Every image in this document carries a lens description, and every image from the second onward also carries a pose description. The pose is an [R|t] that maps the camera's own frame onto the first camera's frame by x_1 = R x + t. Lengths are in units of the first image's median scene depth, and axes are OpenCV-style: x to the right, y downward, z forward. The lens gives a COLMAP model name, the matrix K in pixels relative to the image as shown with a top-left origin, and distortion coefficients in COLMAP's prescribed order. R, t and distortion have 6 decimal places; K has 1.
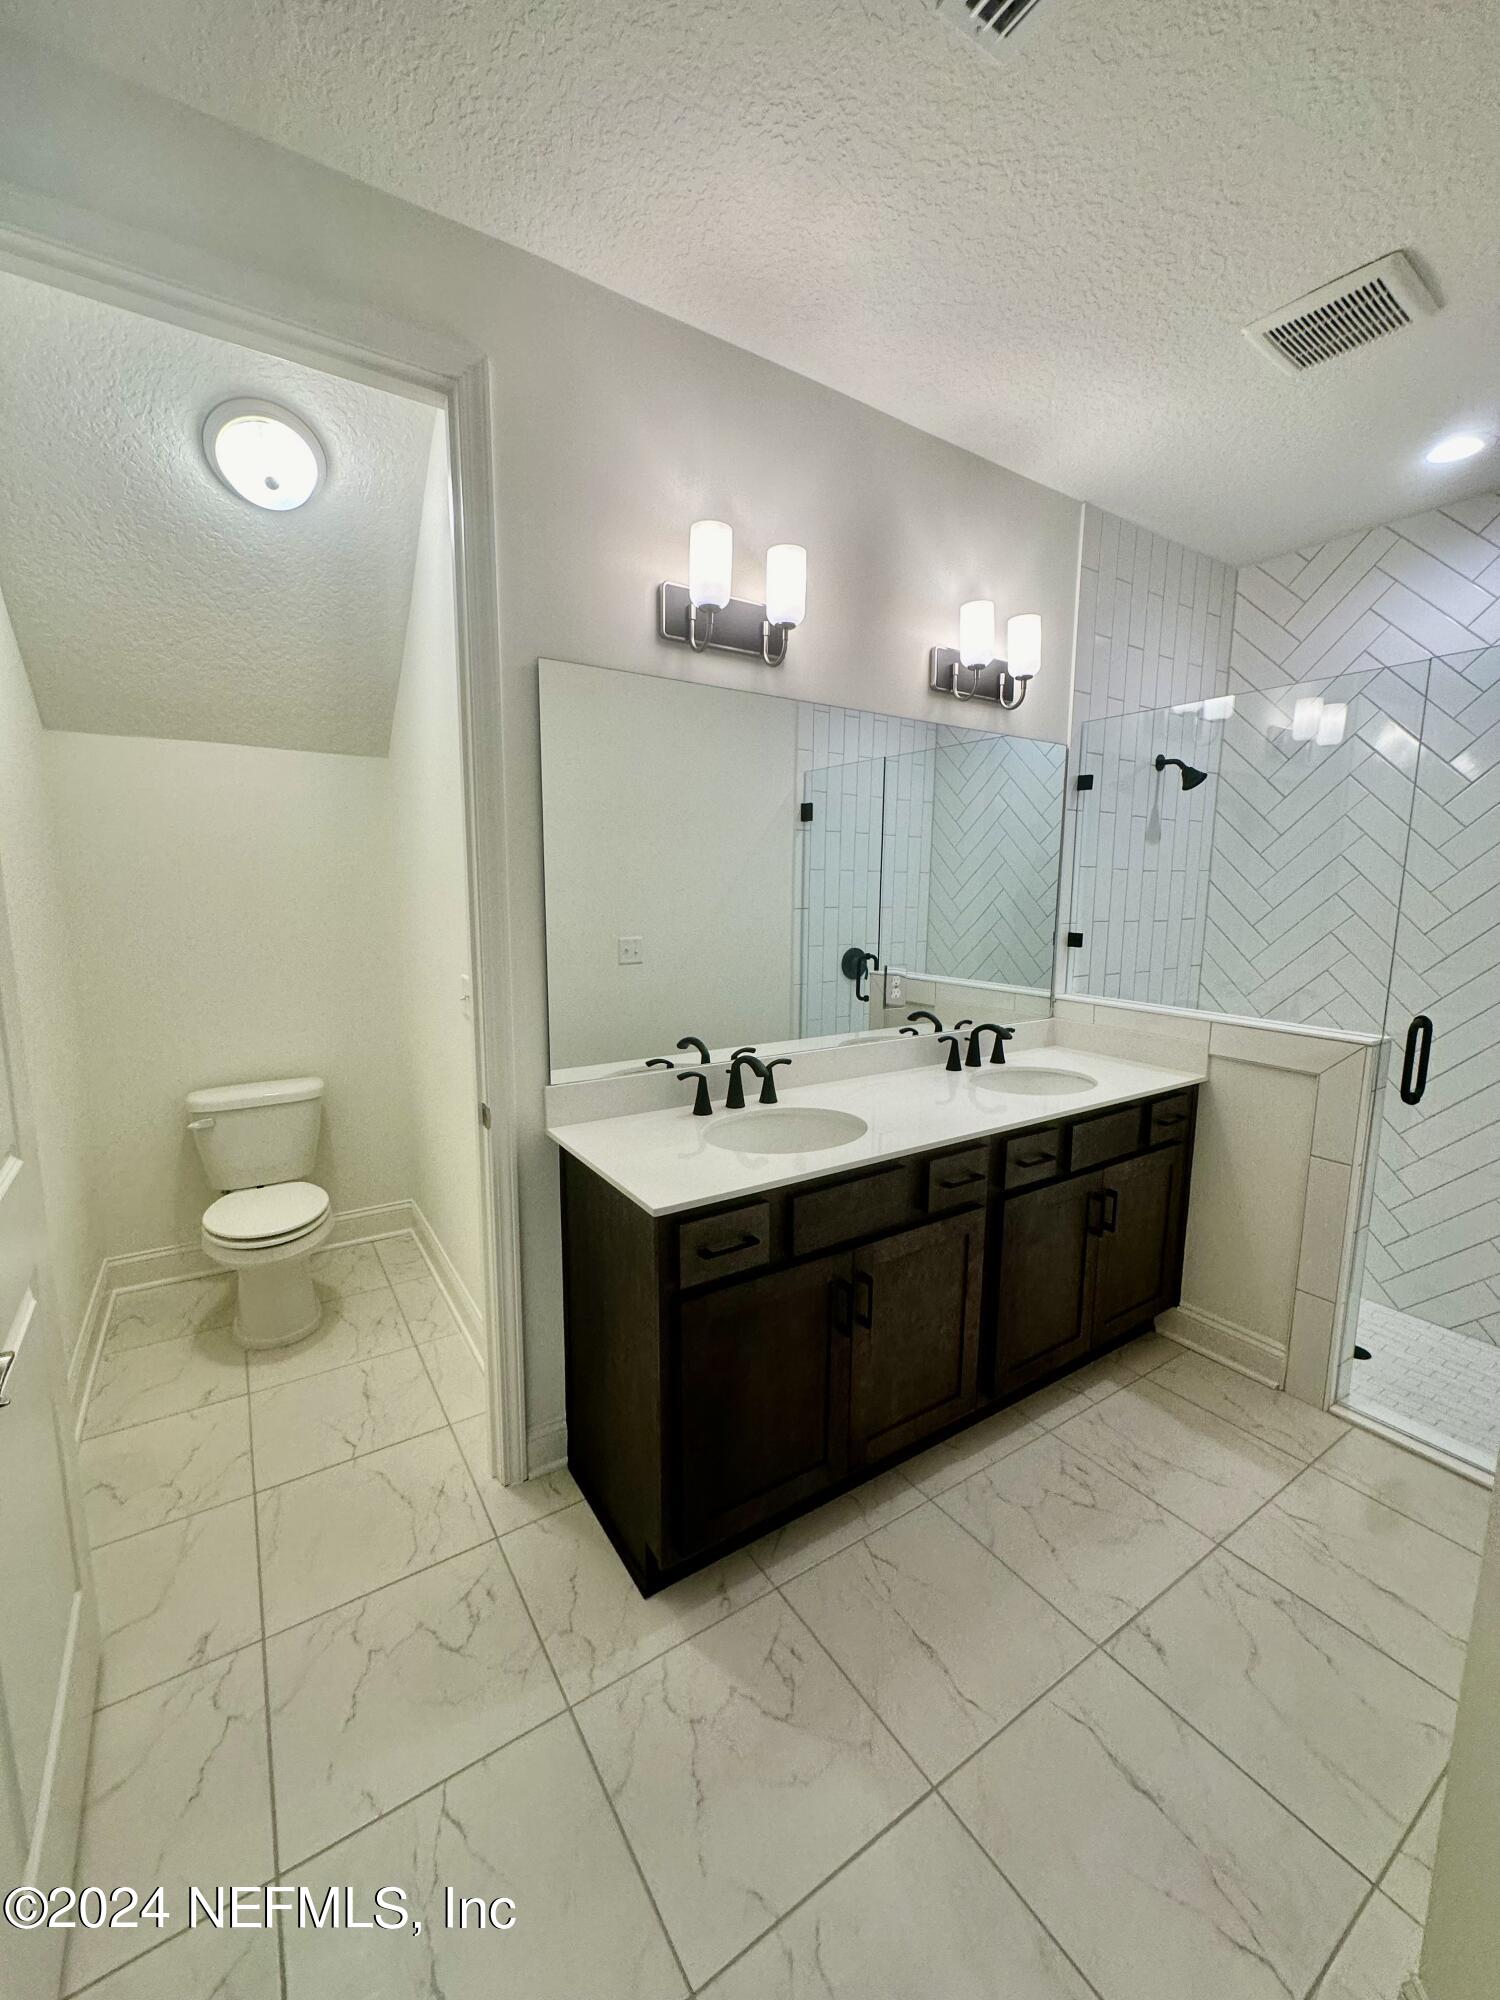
lens RADIAL K [[799.2, 0, 753.9], [0, 799.2, 1001.3], [0, 0, 1]] dist [-0.003859, 0.000346]
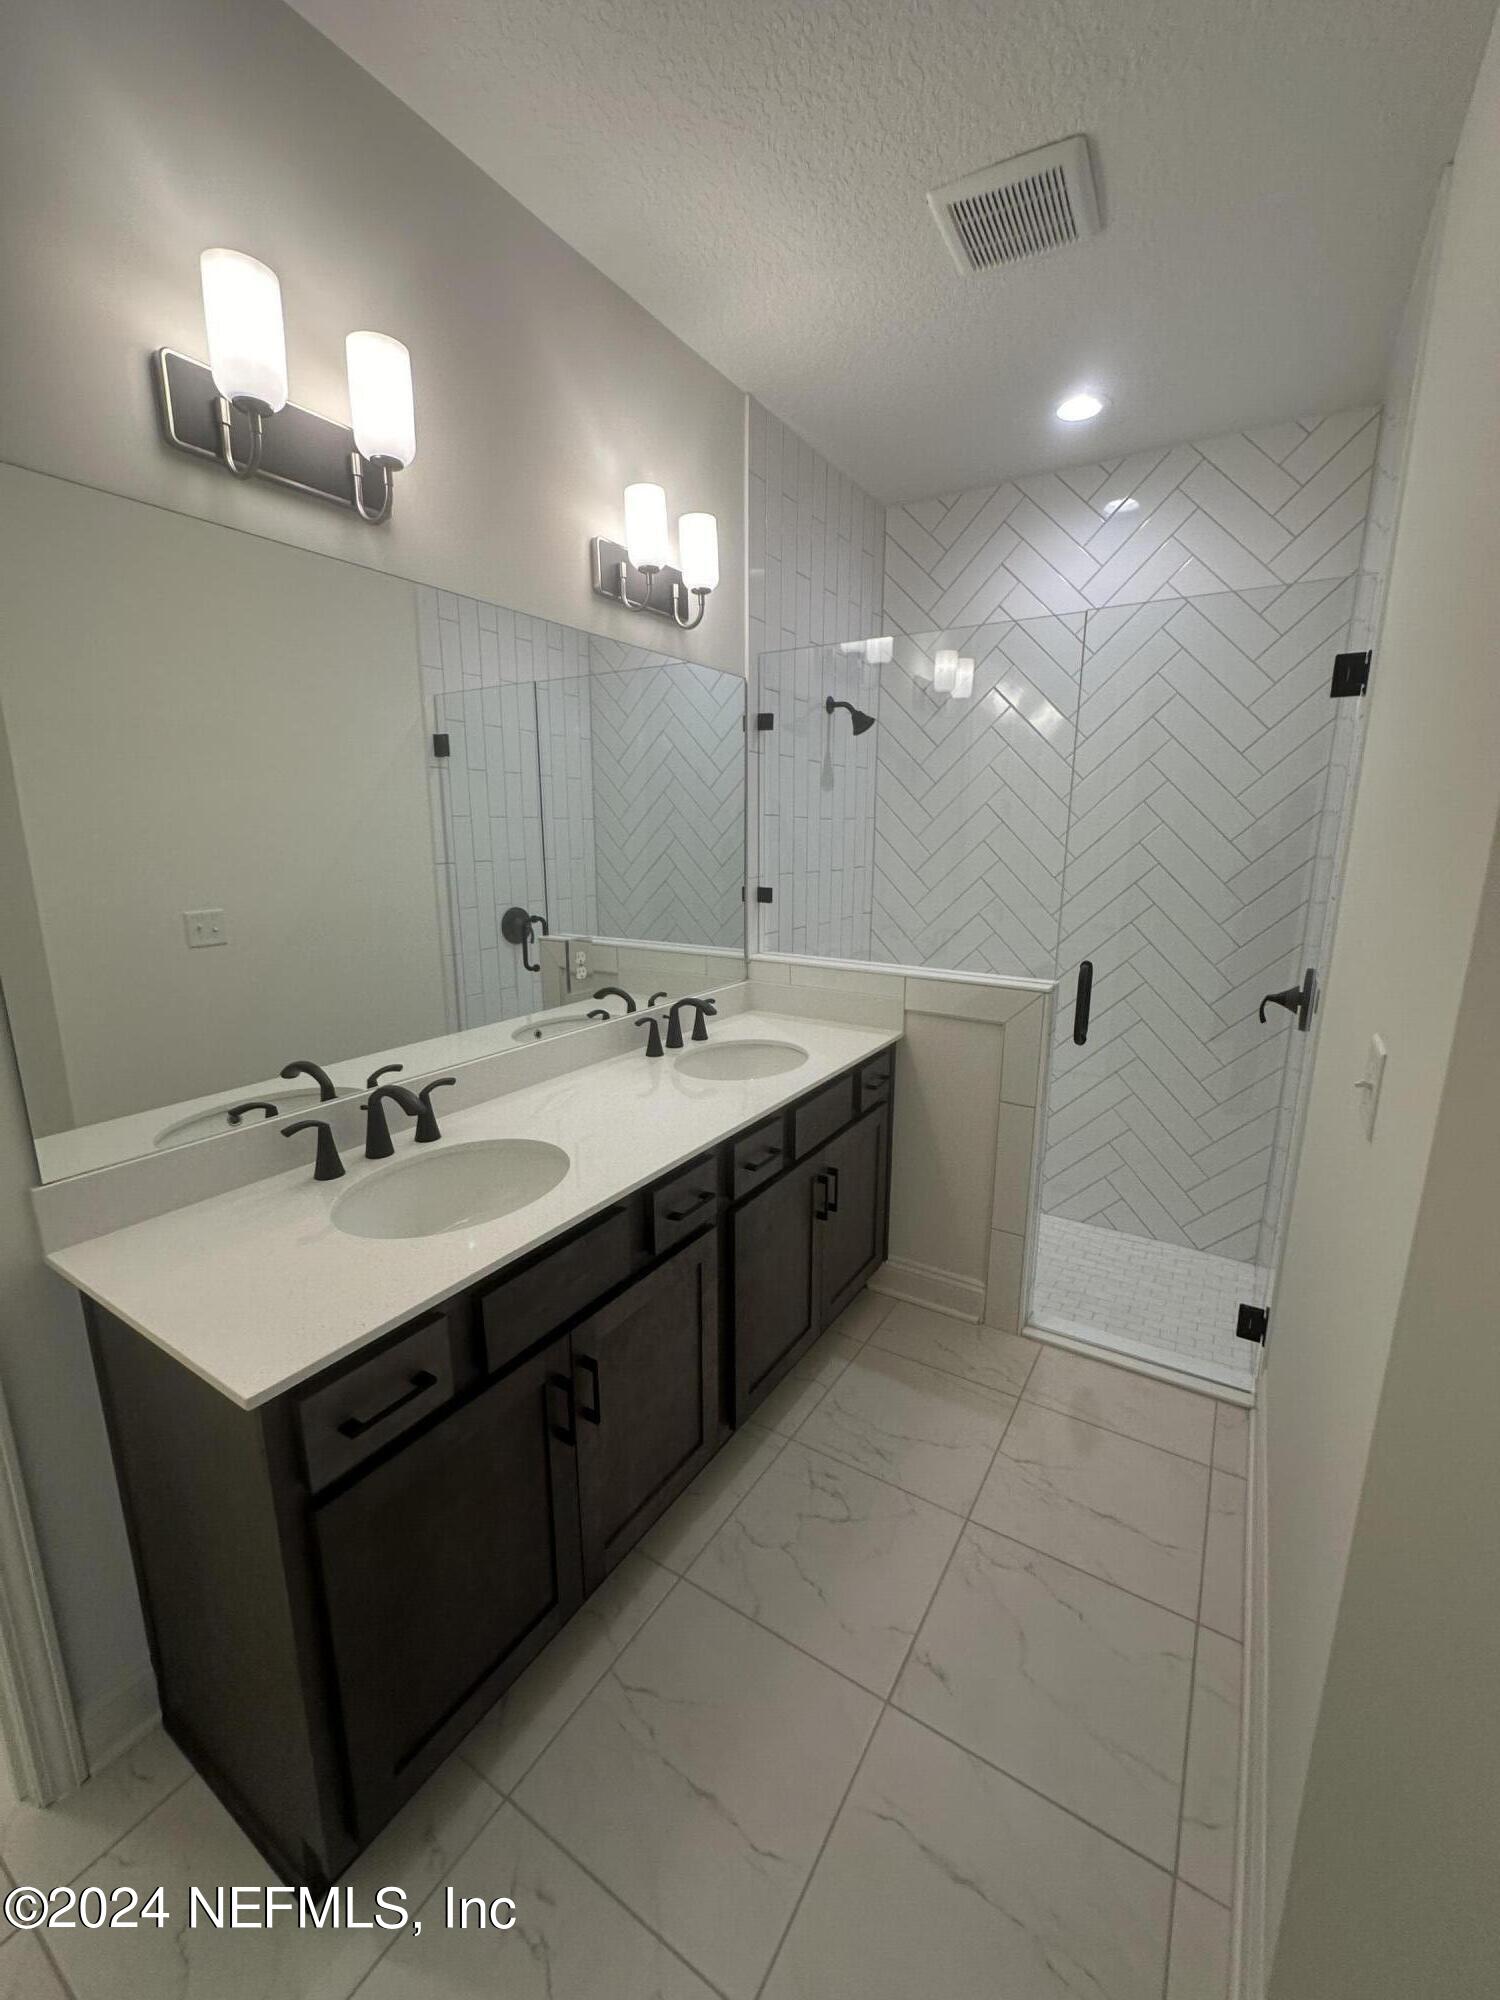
lens RADIAL K [[799.2, 0, 753.9], [0, 799.2, 1001.3], [0, 0, 1]] dist [-0.003859, 0.000346]
pose [[0.910626, -0.093514, 0.402511, 0.006727], [0.065019, 0.994349, 0.083917, -0.041987], [-0.408084, -0.050246, 0.911560, 0.194745]]
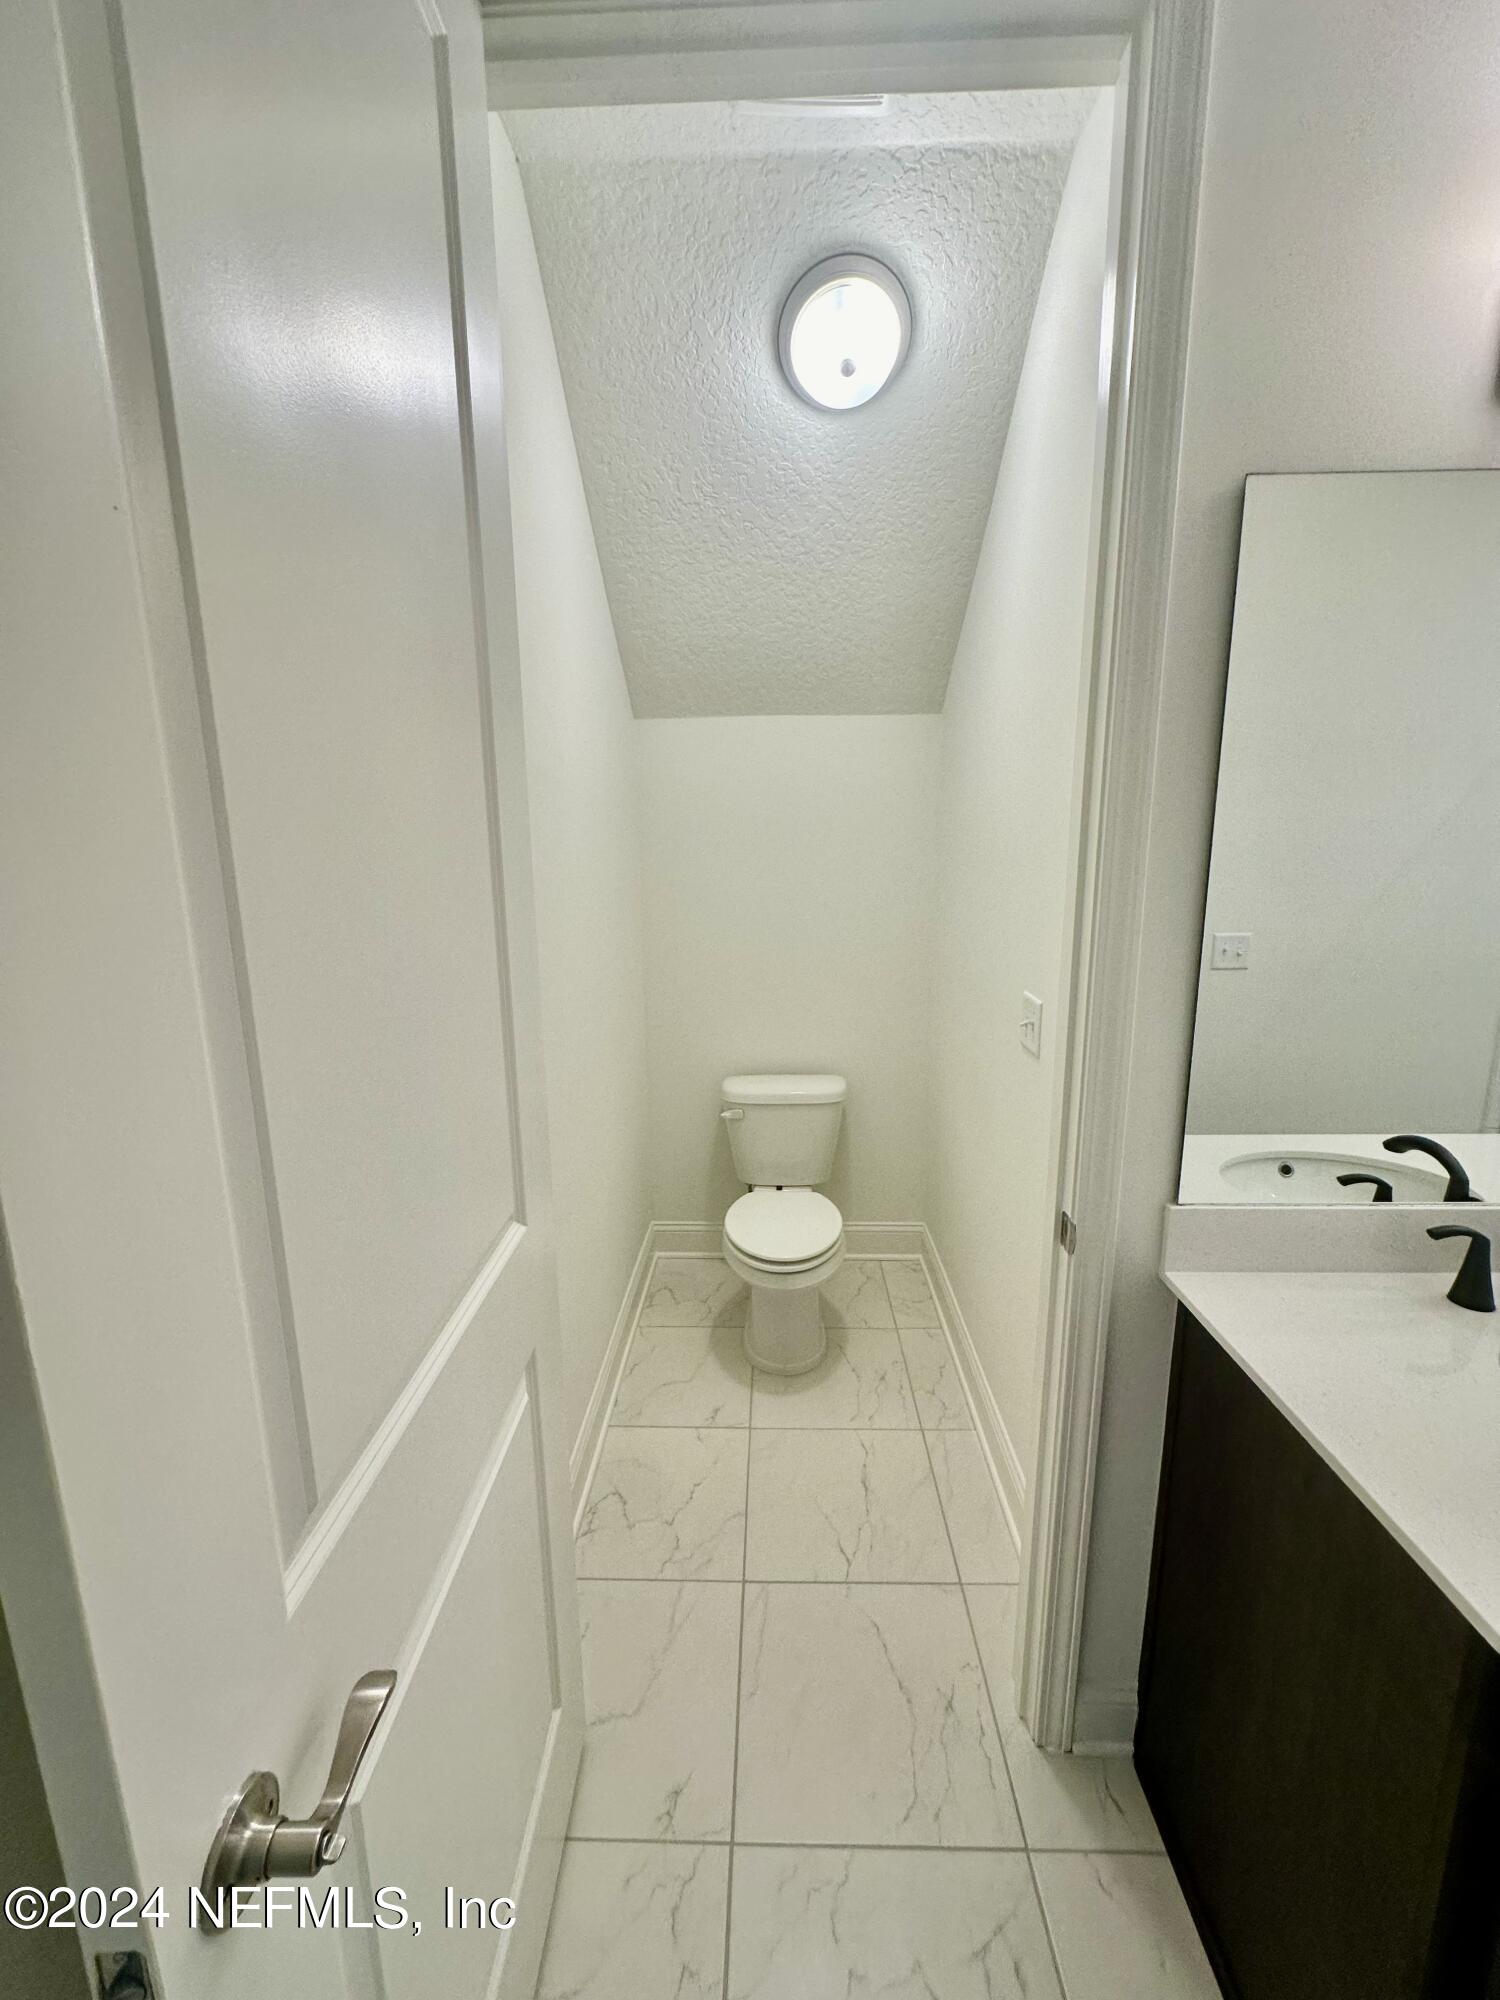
lens RADIAL K [[794.5, 0, 758.6], [0, 794.5, 1003.7], [0, 0, 1]] dist [-0.001664, 0.000024]
pose [[0.821313, 0.093418, -0.562777, -0.159246], [-0.067859, 0.995495, 0.066215, -0.057071], [0.566427, -0.016193, 0.823953, 0.263834]]
